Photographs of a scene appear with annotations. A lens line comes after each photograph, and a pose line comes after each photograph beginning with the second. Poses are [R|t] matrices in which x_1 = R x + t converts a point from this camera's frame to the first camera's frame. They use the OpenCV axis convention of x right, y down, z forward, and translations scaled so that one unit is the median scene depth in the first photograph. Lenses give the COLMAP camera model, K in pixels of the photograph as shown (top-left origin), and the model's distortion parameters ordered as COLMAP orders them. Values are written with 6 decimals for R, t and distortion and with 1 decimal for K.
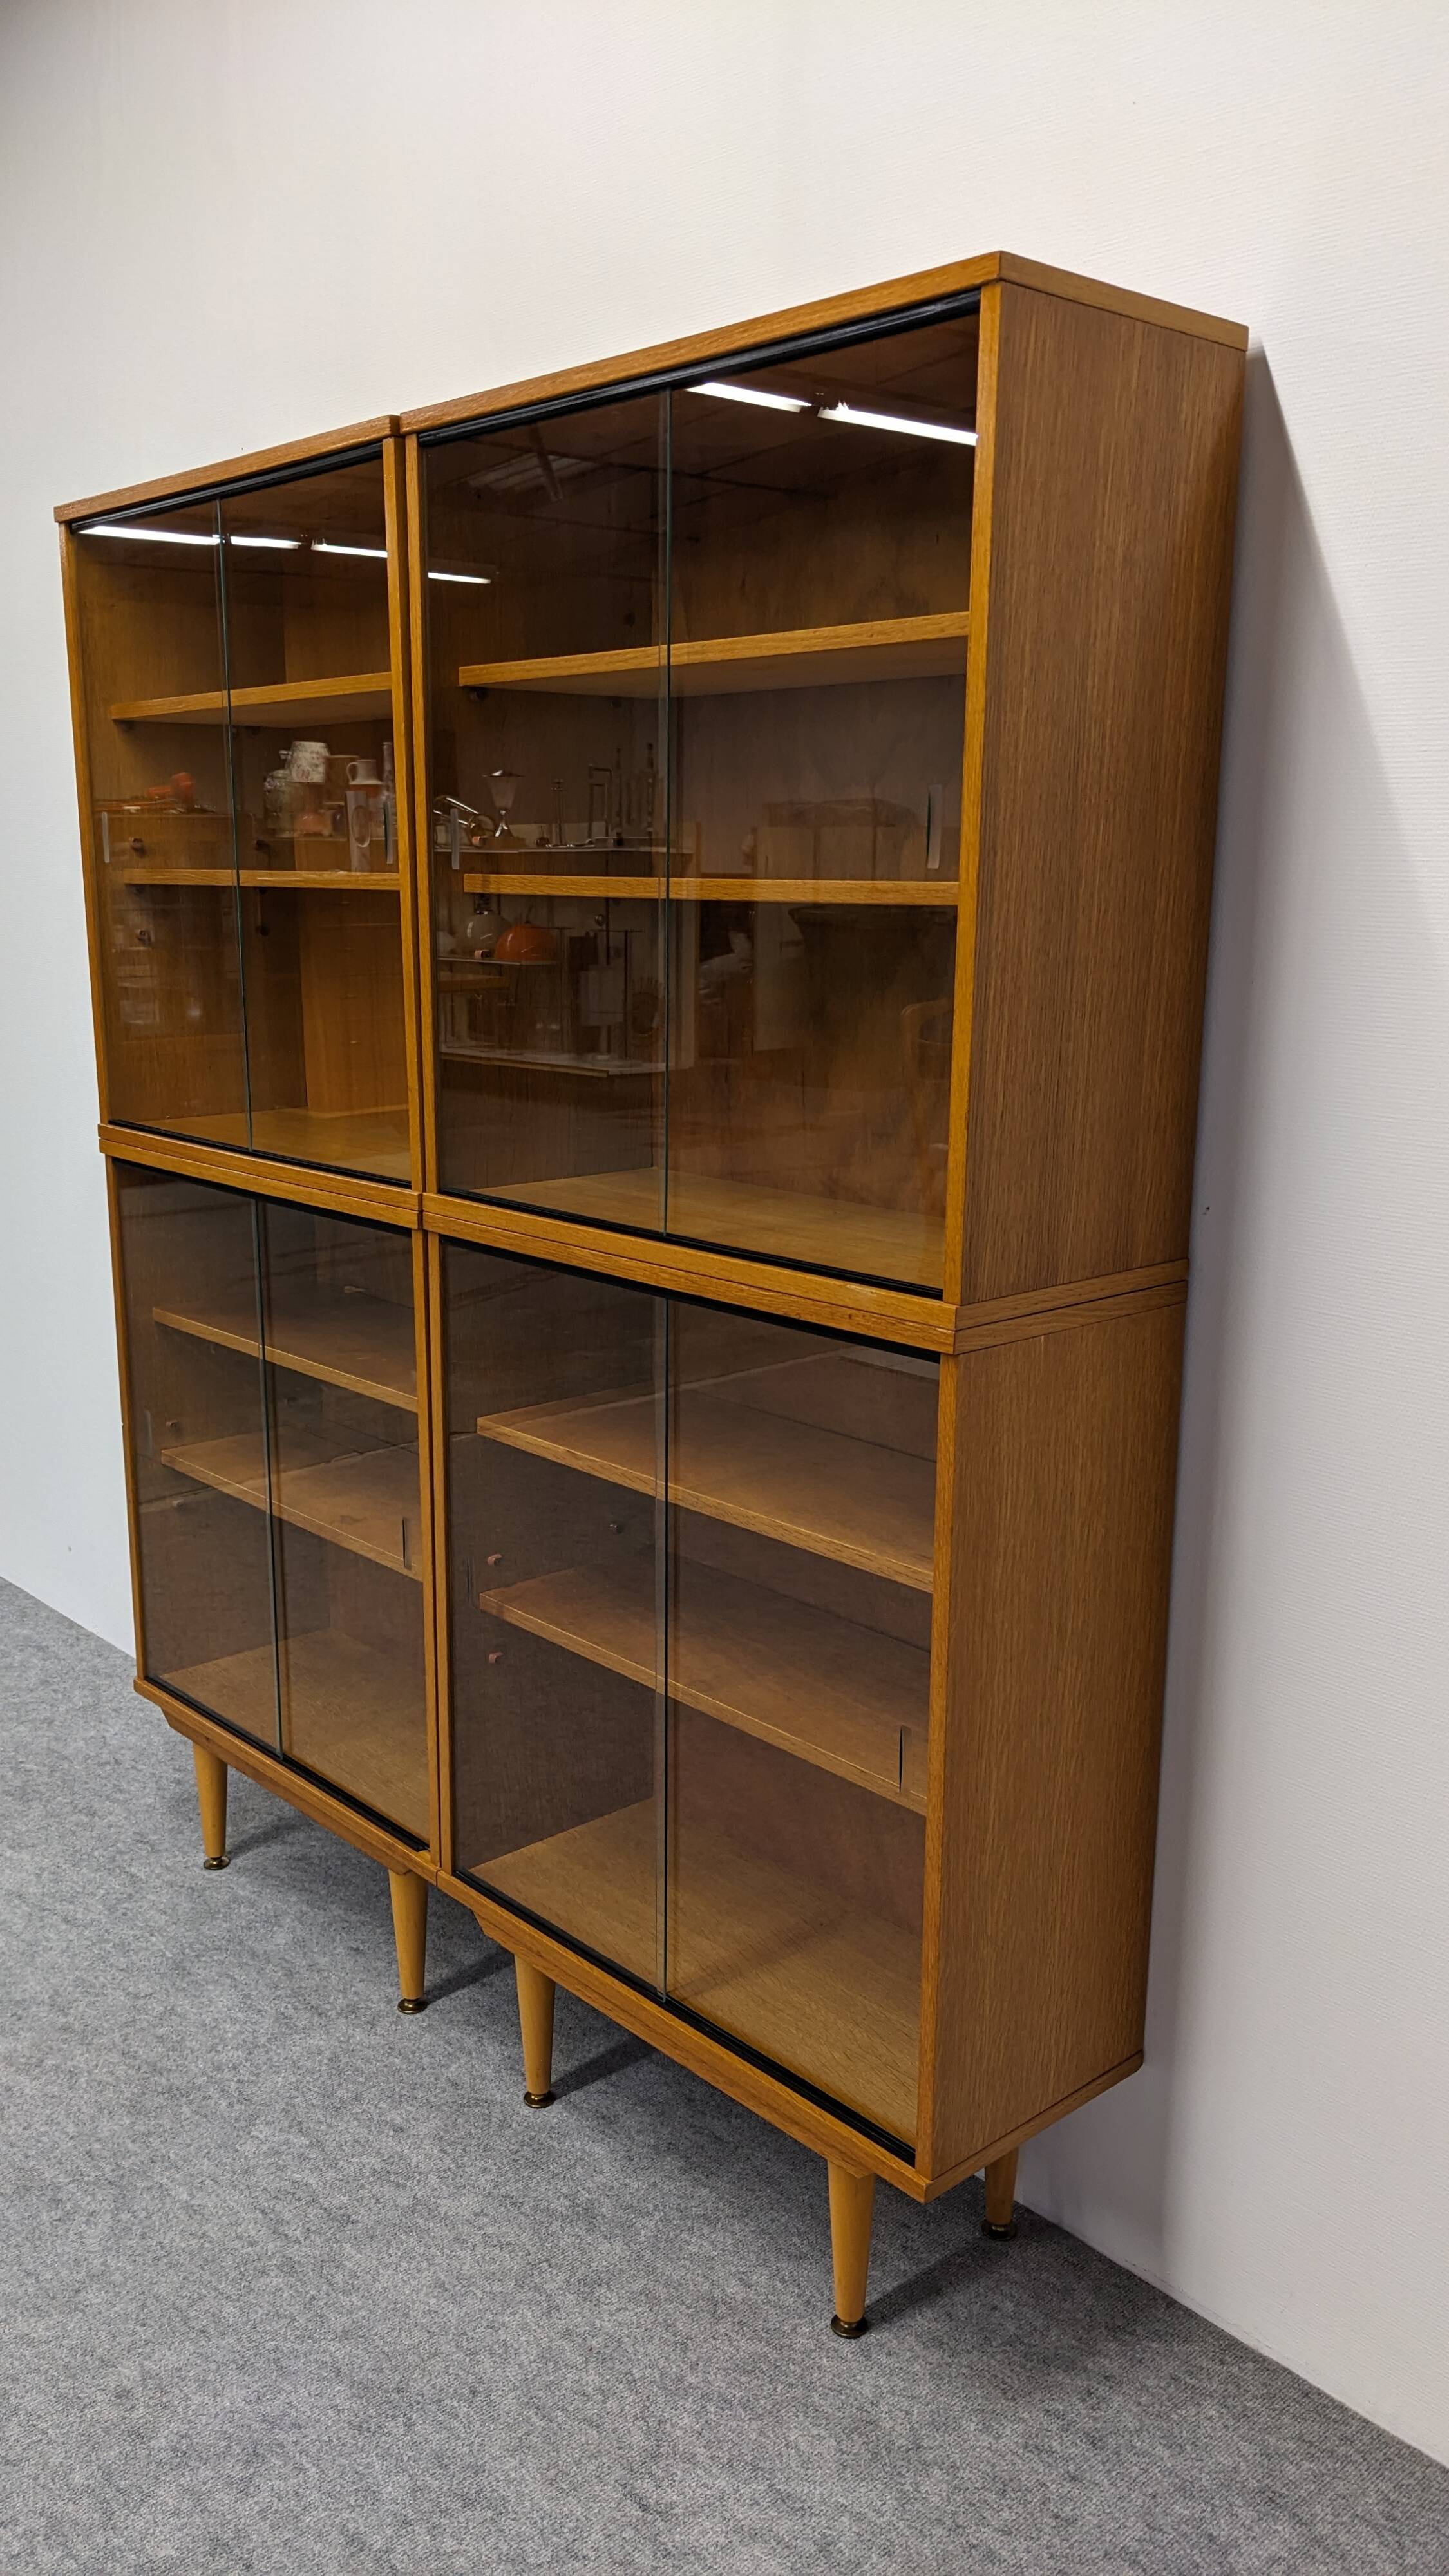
lens RADIAL K [[2031.4, 0, 676.0], [0, 2031.4, 1296.2], [0, 0, 1]] dist [0.046812, -0.076379]
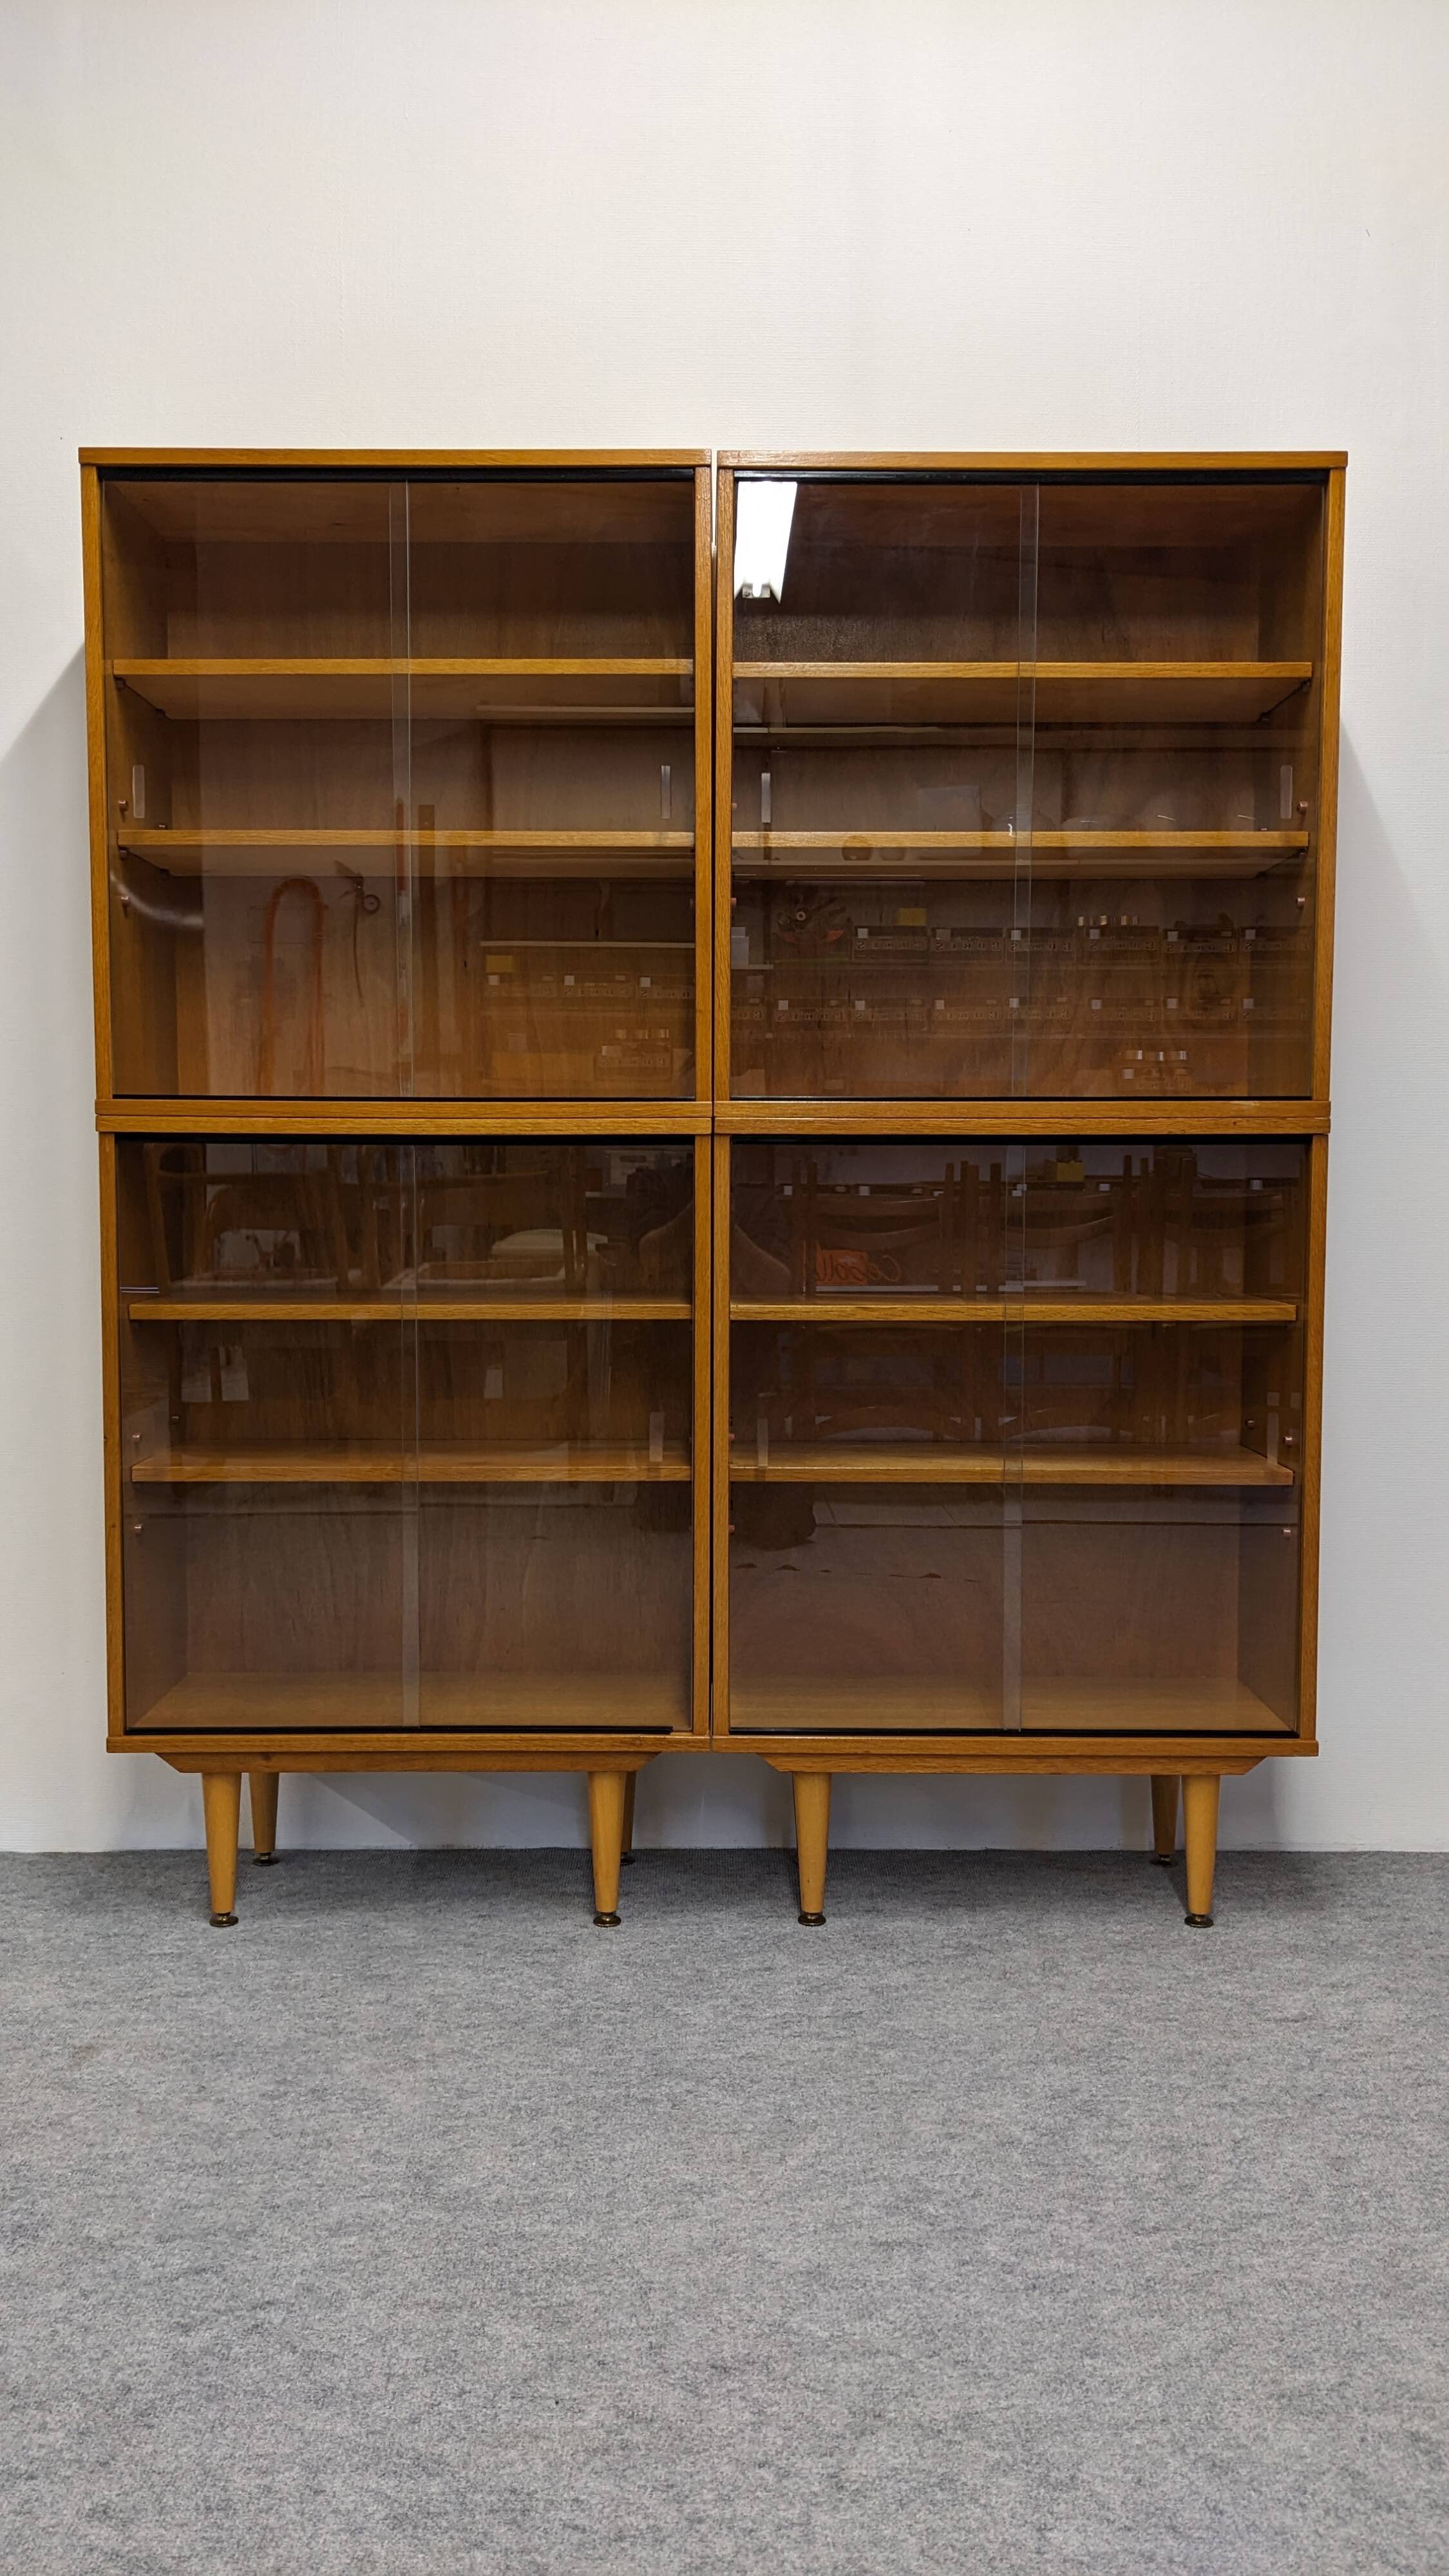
lens RADIAL K [[2043.5, 0, 697.7], [0, 2043.5, 1270.4], [0, 0, 1]] dist [0.049807, -0.080399]
pose [[0.666675, -0.043428, 0.744083, -0.984750], [0.156896, 0.984110, -0.083137, 0.136136], [-0.728648, 0.172169, 0.662894, 0.259815]]
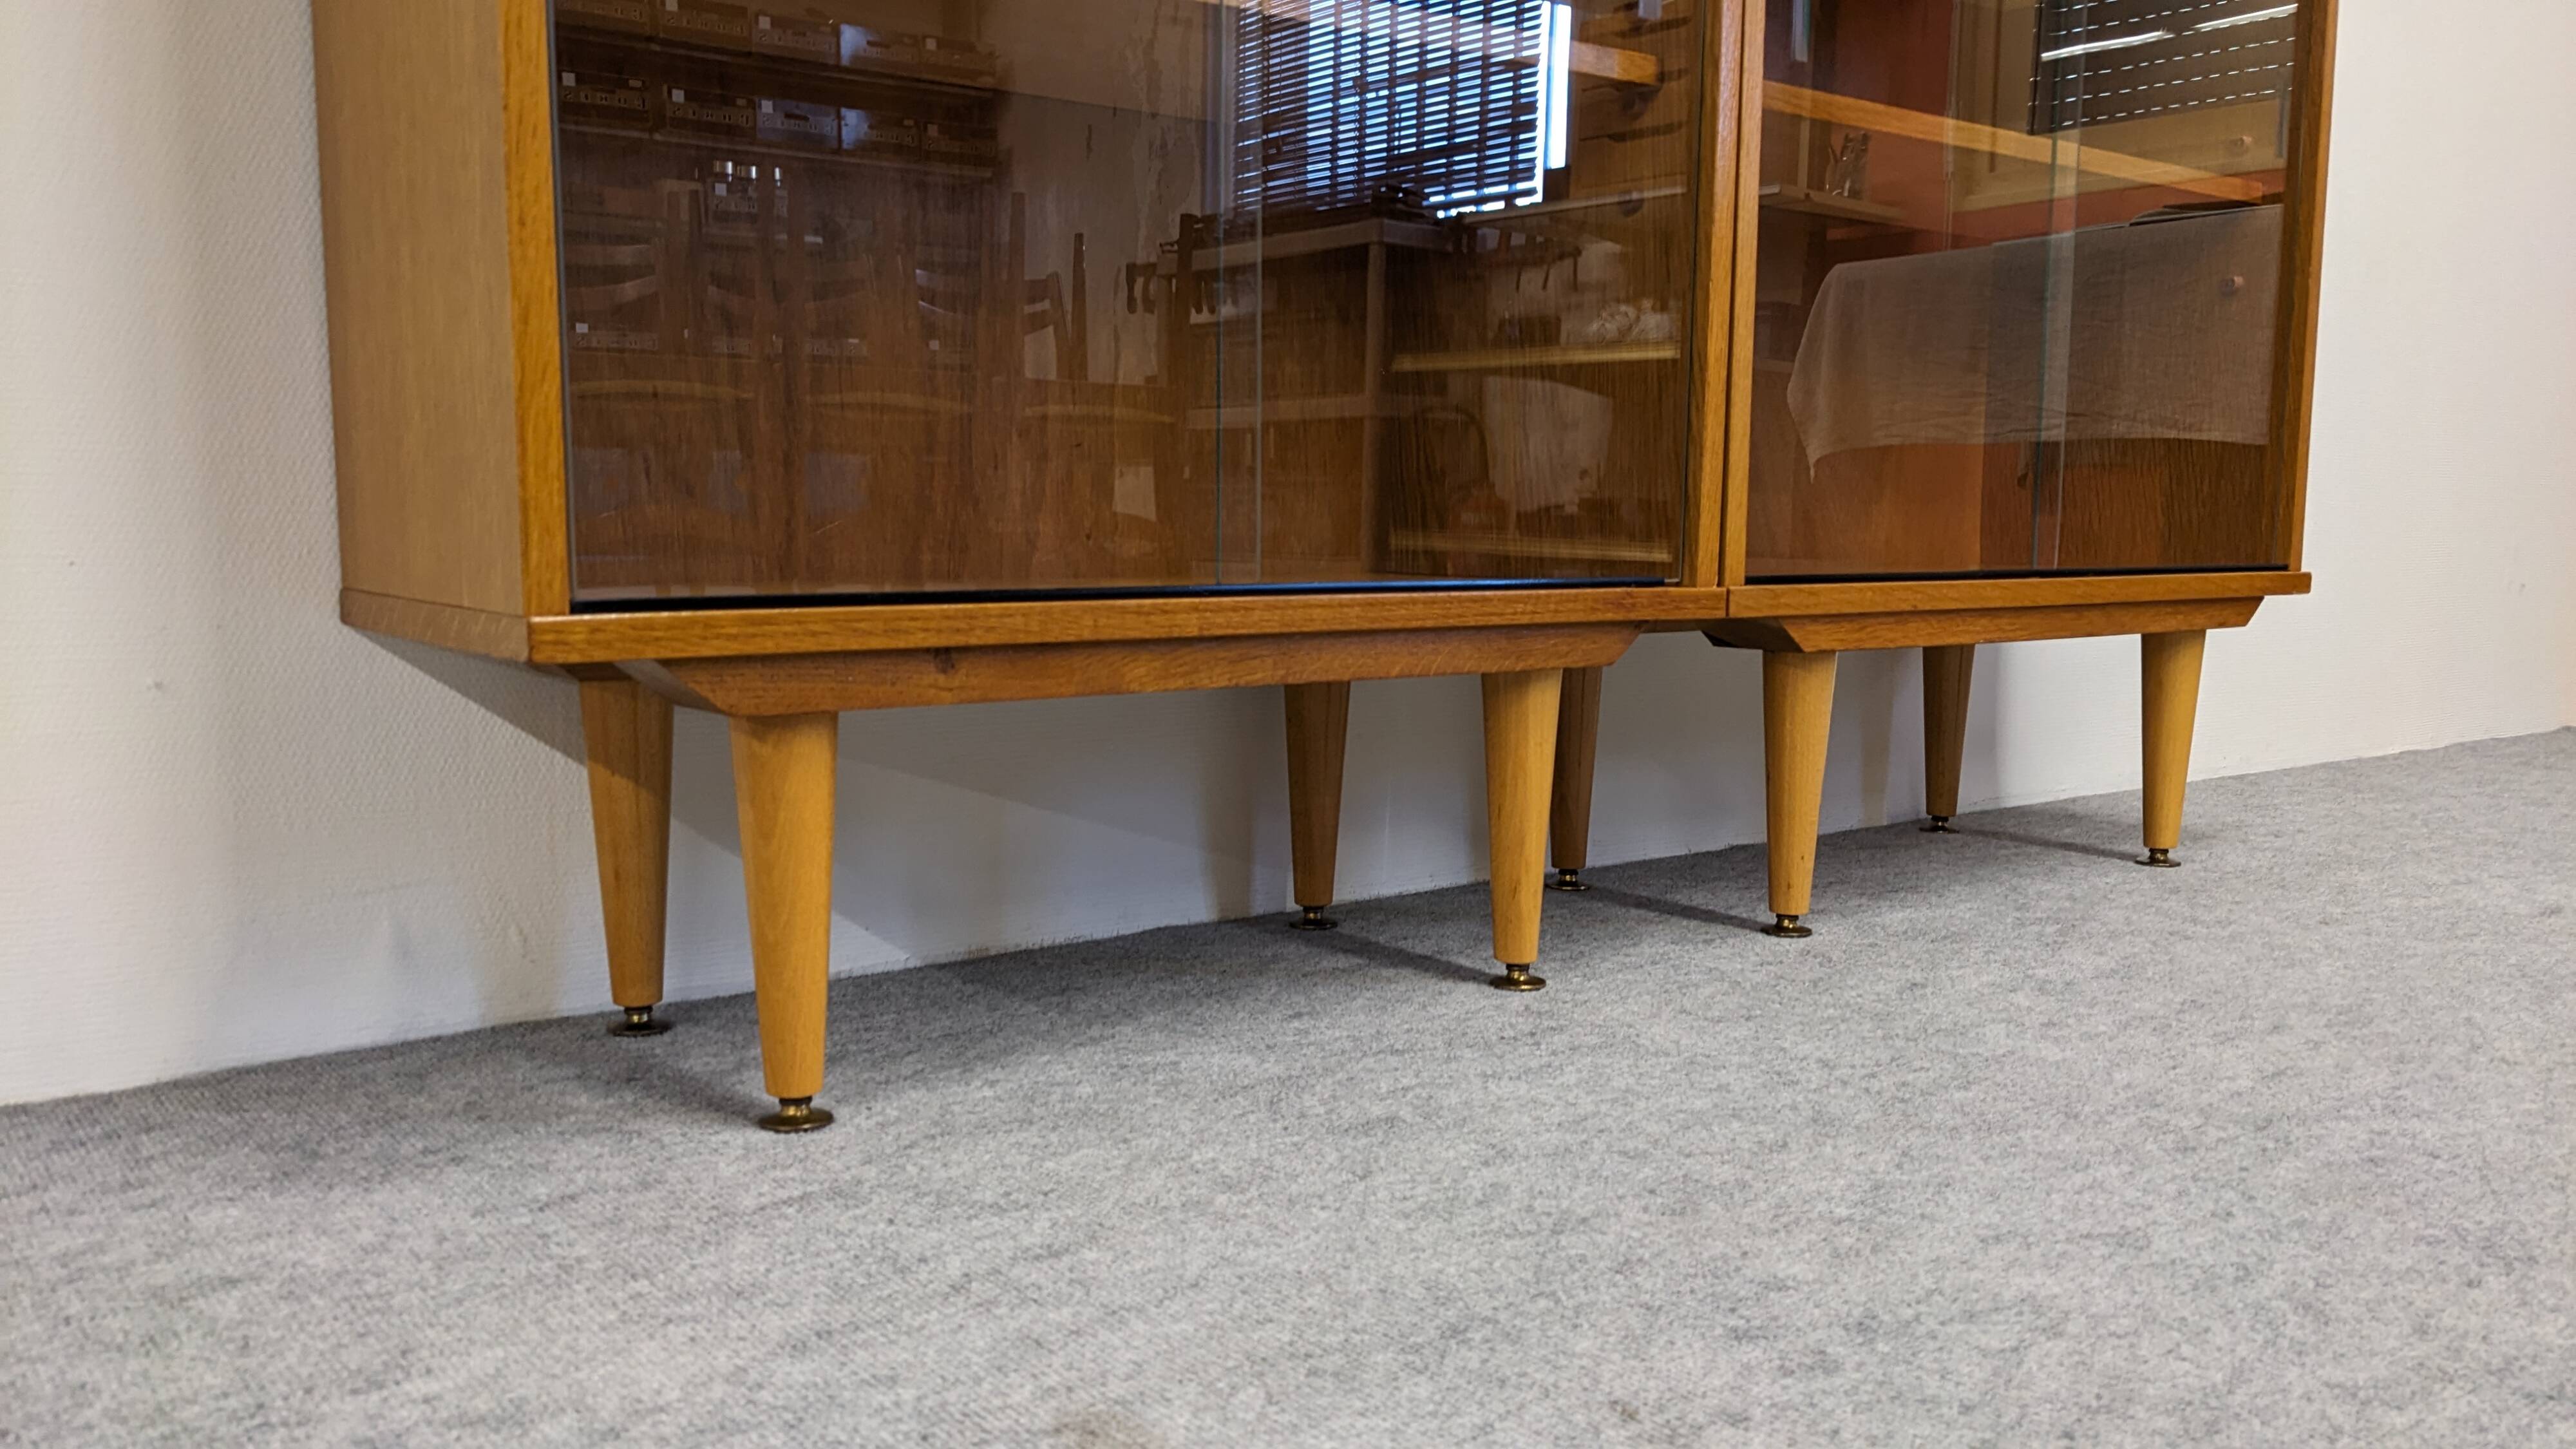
lens RADIAL K [[2048.8, 0, 1282.5], [0, 2048.8, 729.7], [0, 0, 1]] dist [0.047353, -0.077140]
pose [[0.064800, -0.107136, 0.992130, -0.733145], [0.203455, 0.974755, 0.091971, 0.261348], [-0.976938, 0.195894, 0.084961, 1.155235]]
